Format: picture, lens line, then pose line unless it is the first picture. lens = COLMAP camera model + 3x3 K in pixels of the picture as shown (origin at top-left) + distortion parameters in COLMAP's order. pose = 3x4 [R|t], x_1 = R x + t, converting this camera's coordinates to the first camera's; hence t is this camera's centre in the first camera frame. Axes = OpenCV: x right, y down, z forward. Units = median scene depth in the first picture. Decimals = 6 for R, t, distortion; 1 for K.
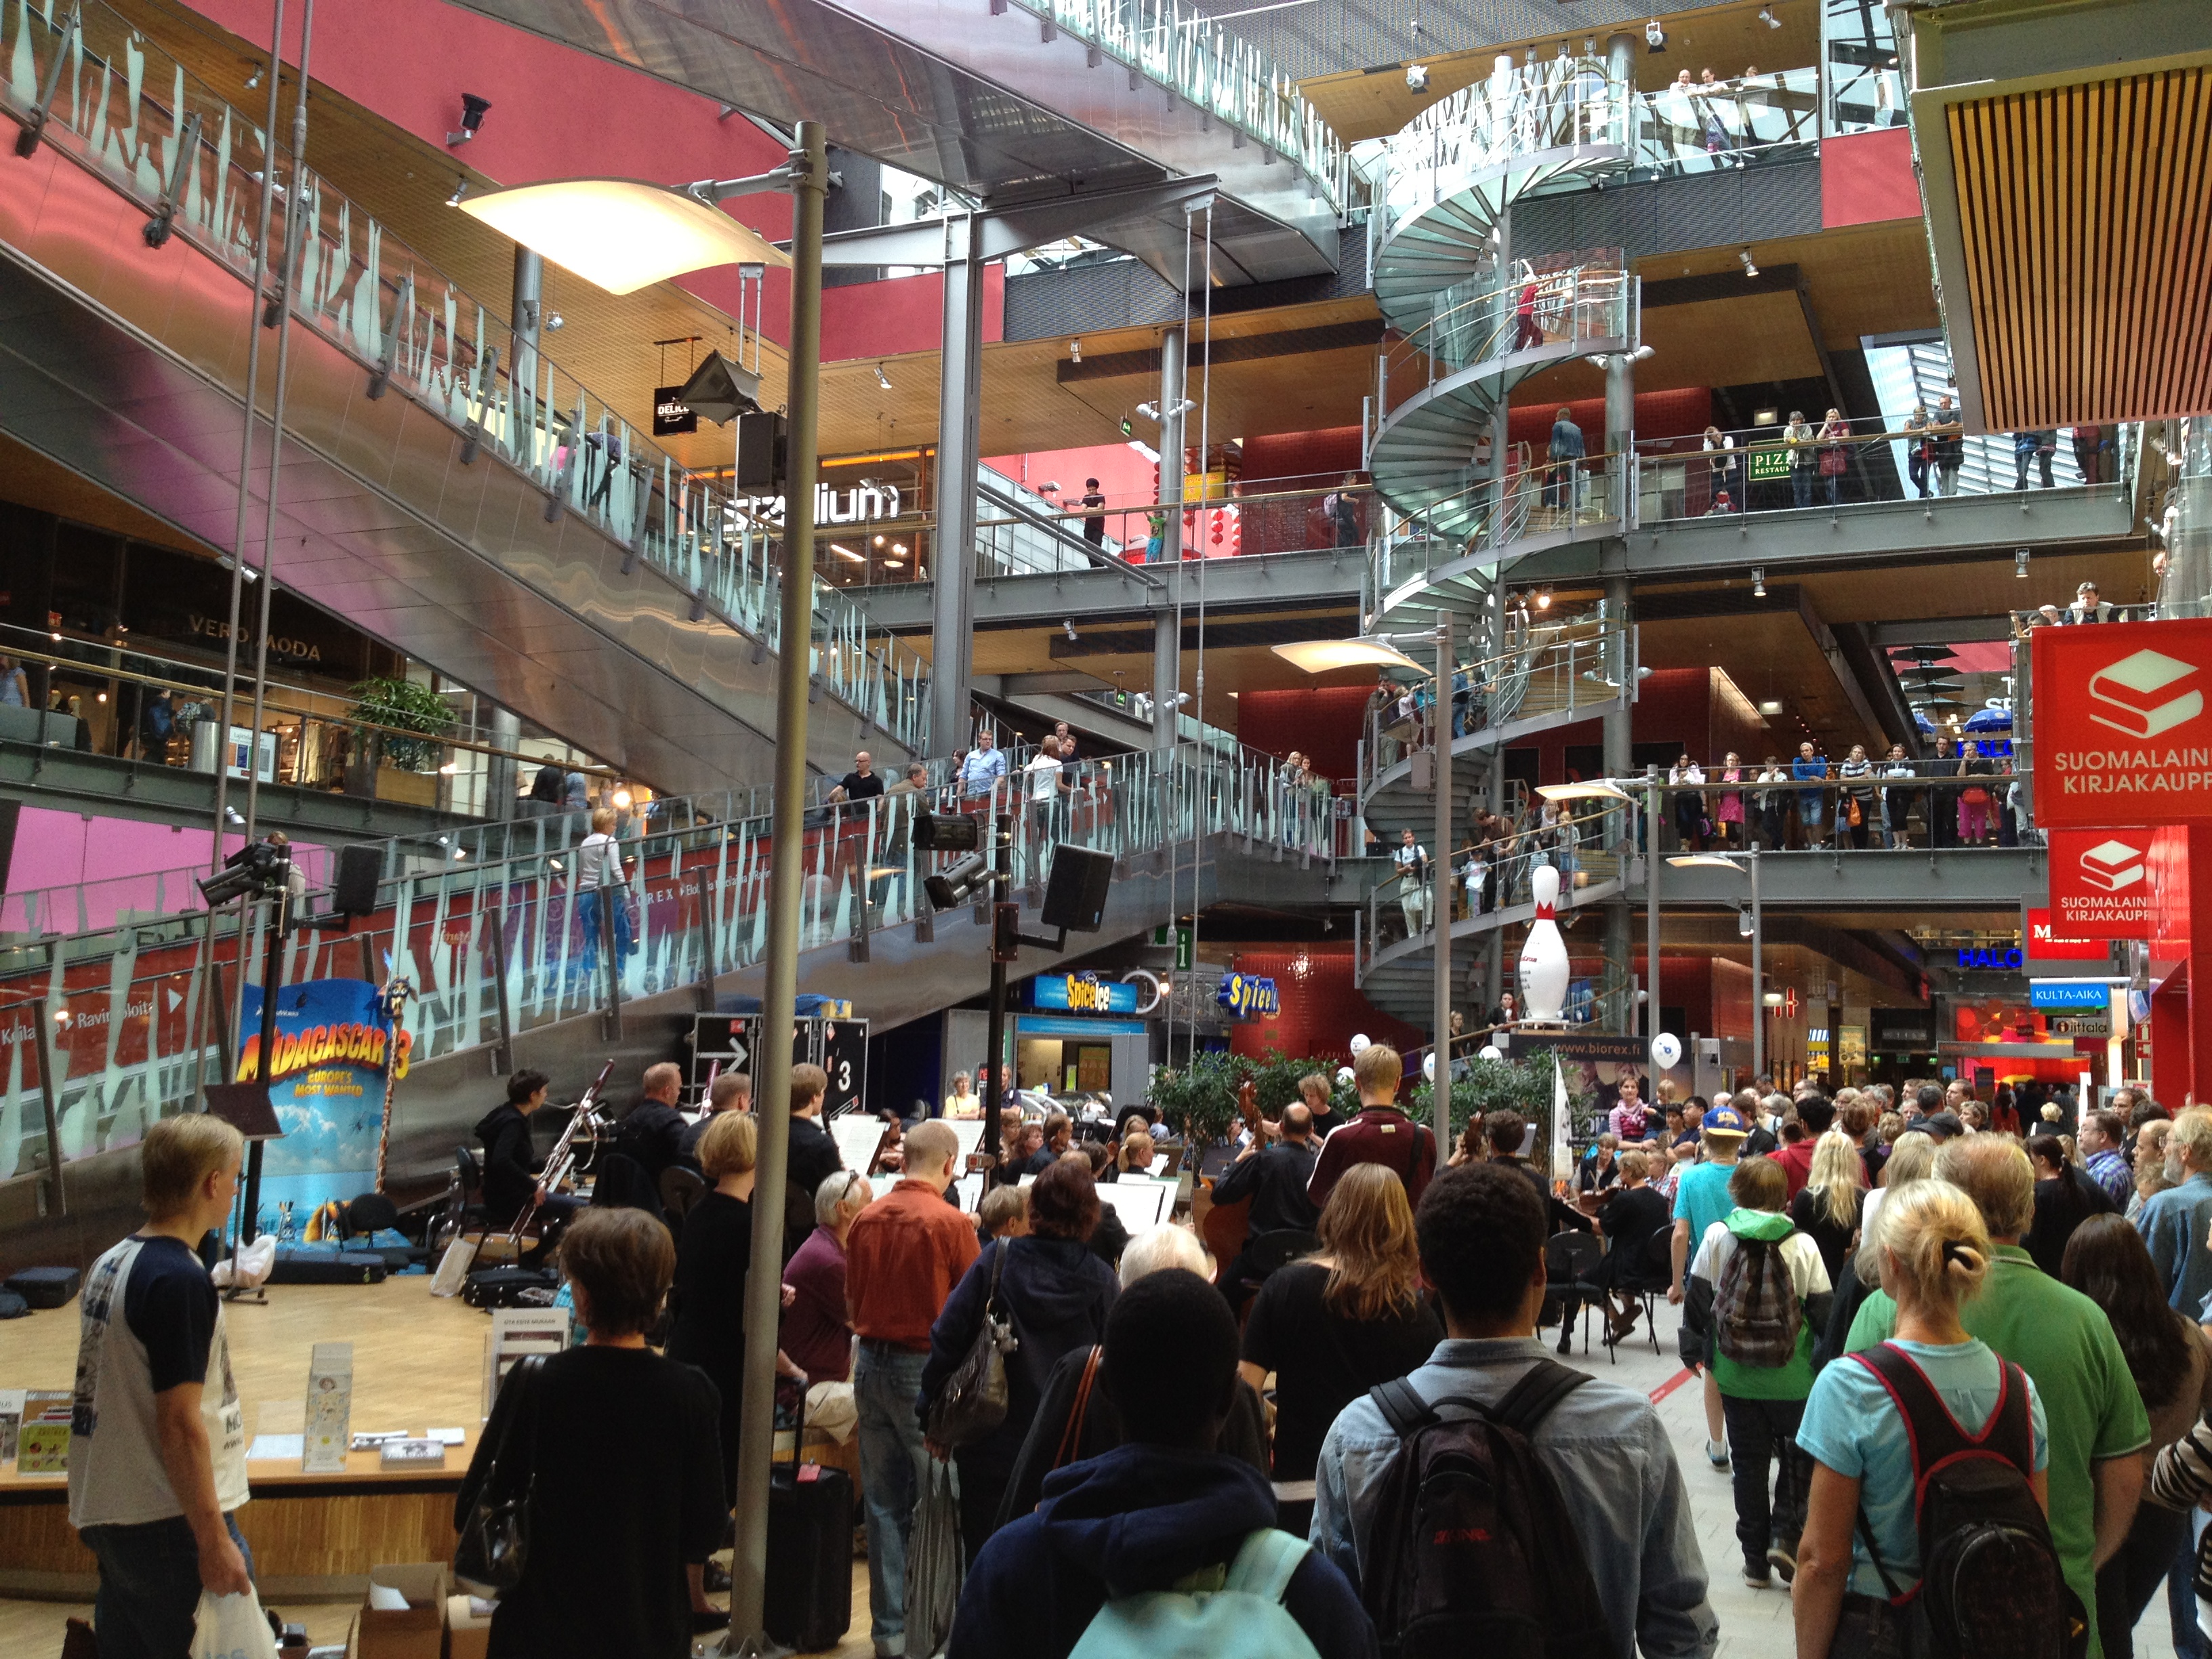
lens RADIAL K [[2212.5, 0, 1113.9], [0, 2212.5, 806.0], [0, 0, 1]] dist [0.084703, 0.000000]
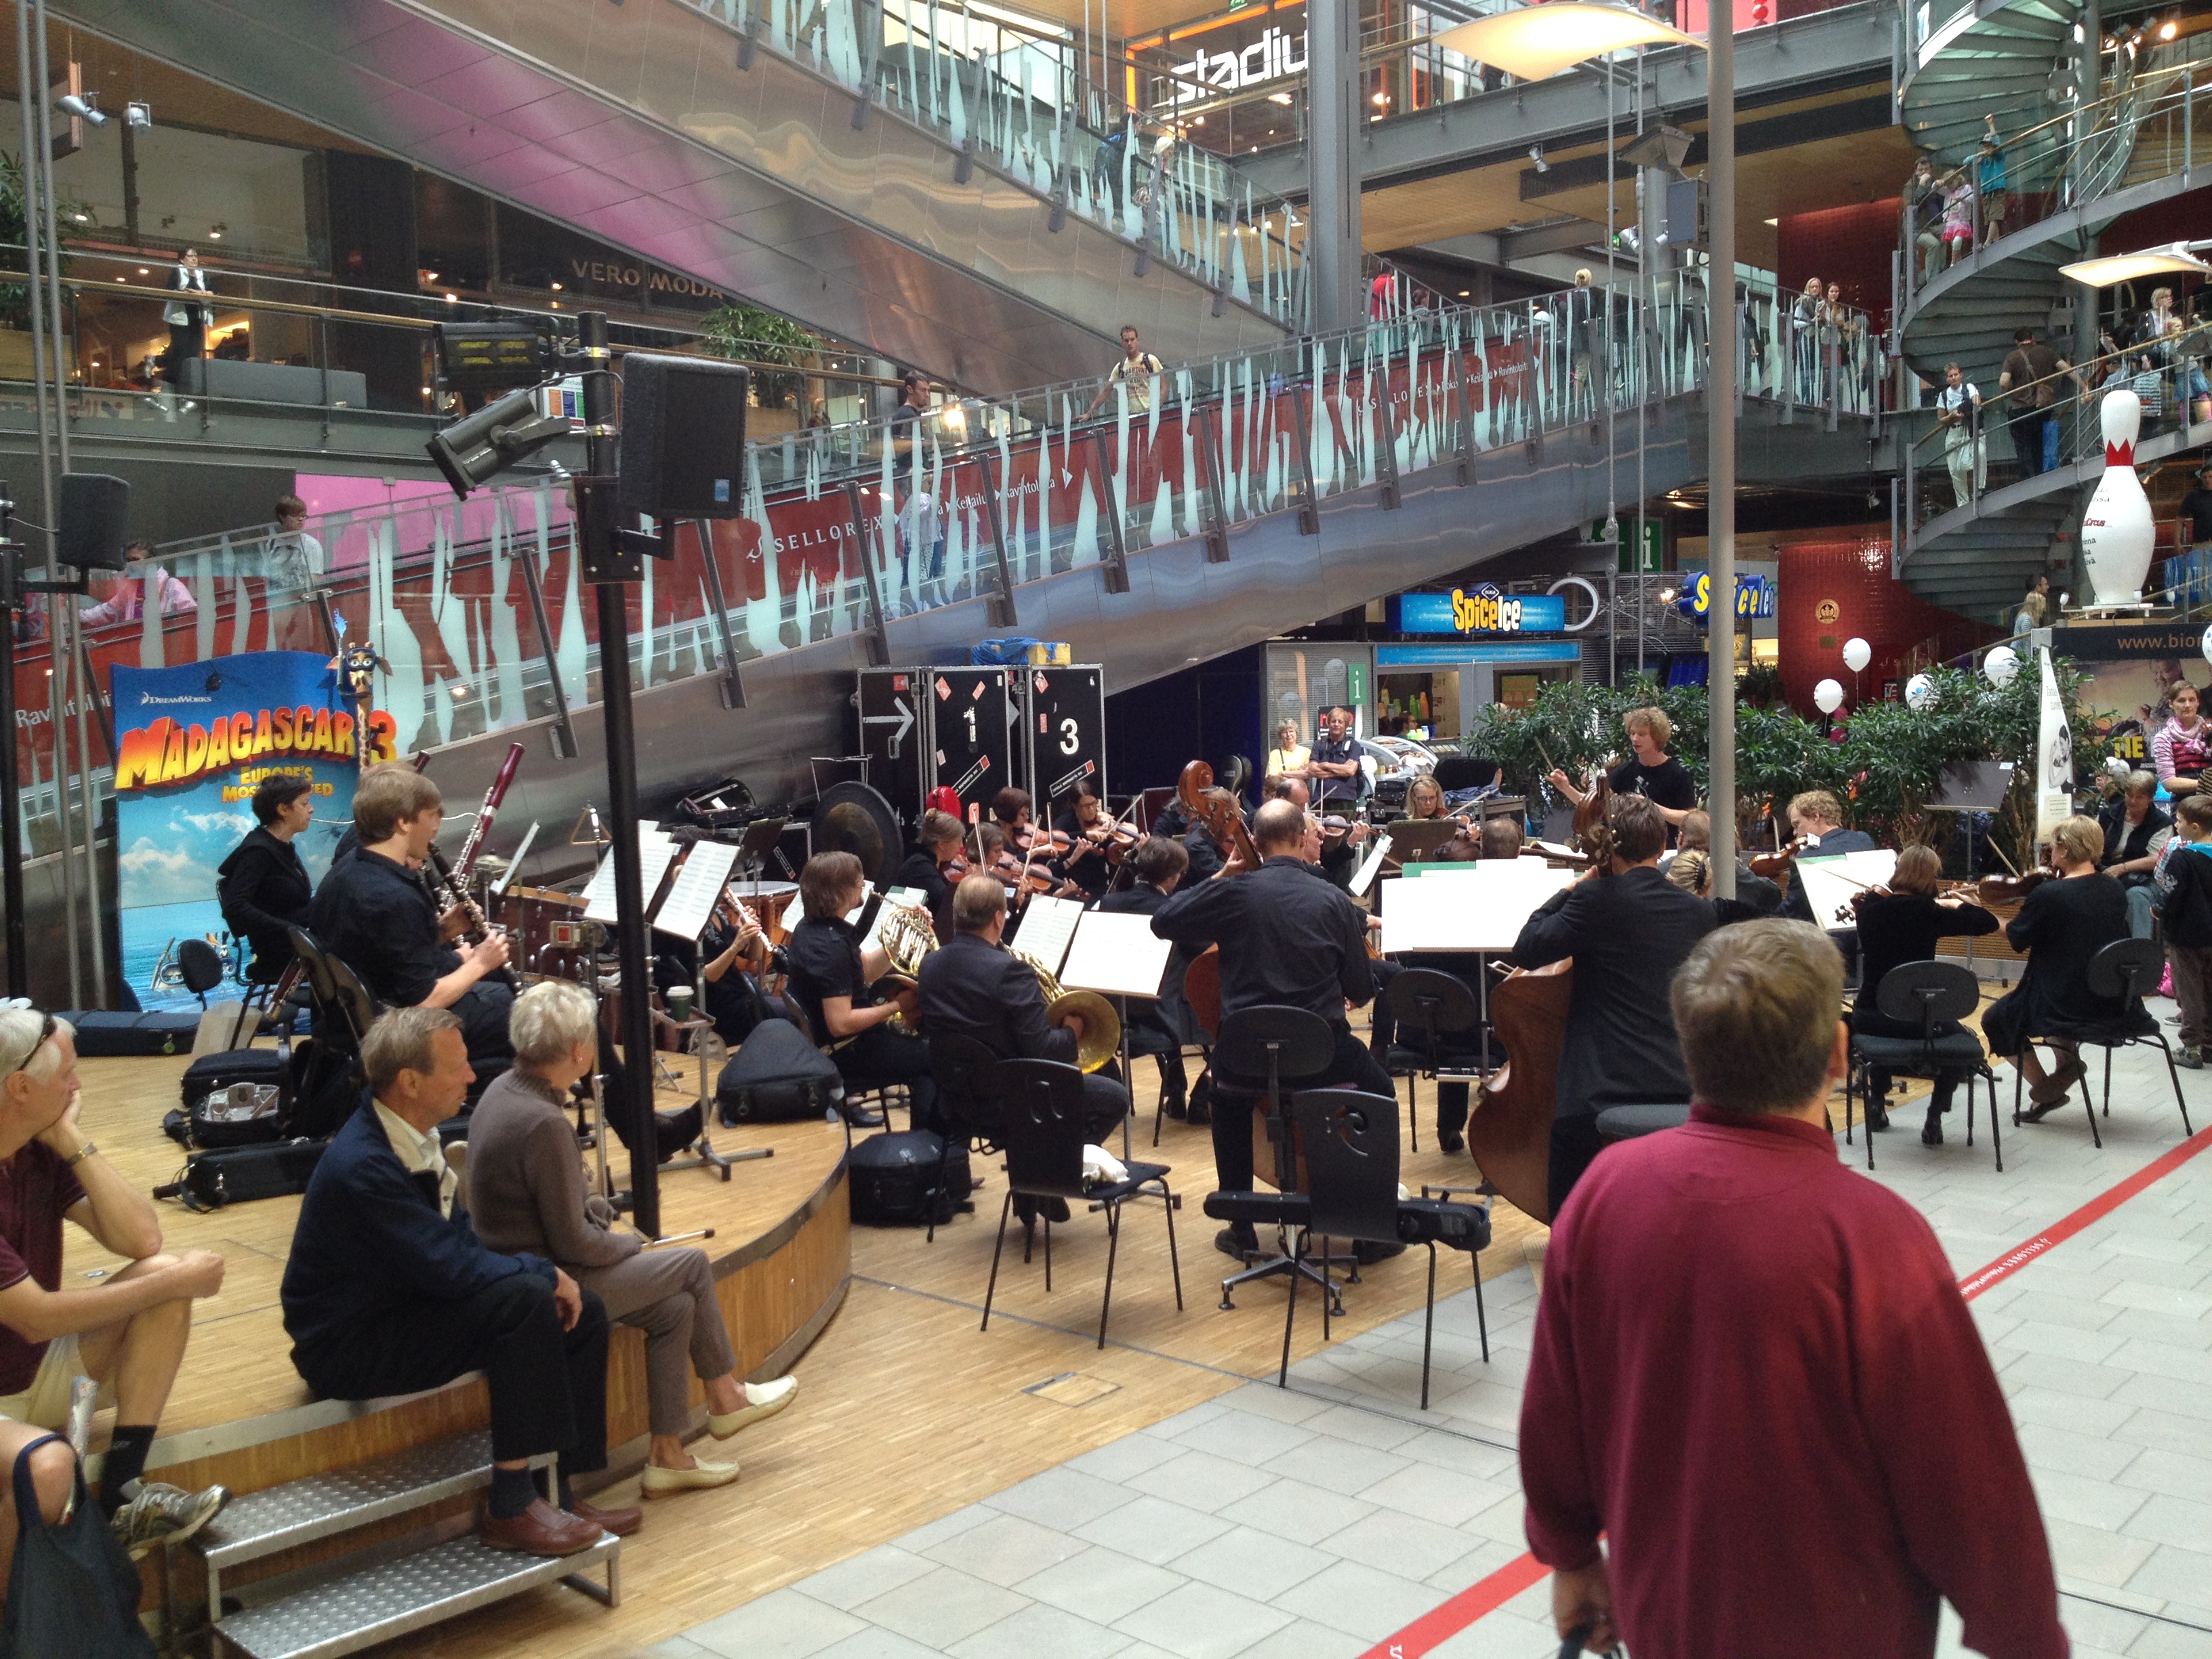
lens RADIAL K [[2212.5, 0, 1092.8], [0, 2212.5, 814.6], [0, 0, 1]] dist [0.084703, 0.000000]
pose [[0.950200, -0.032065, -0.309987, 0.101431], [0.084028, 0.984214, 0.155764, 0.021280], [0.300099, -0.174054, 0.937894, 0.203498]]
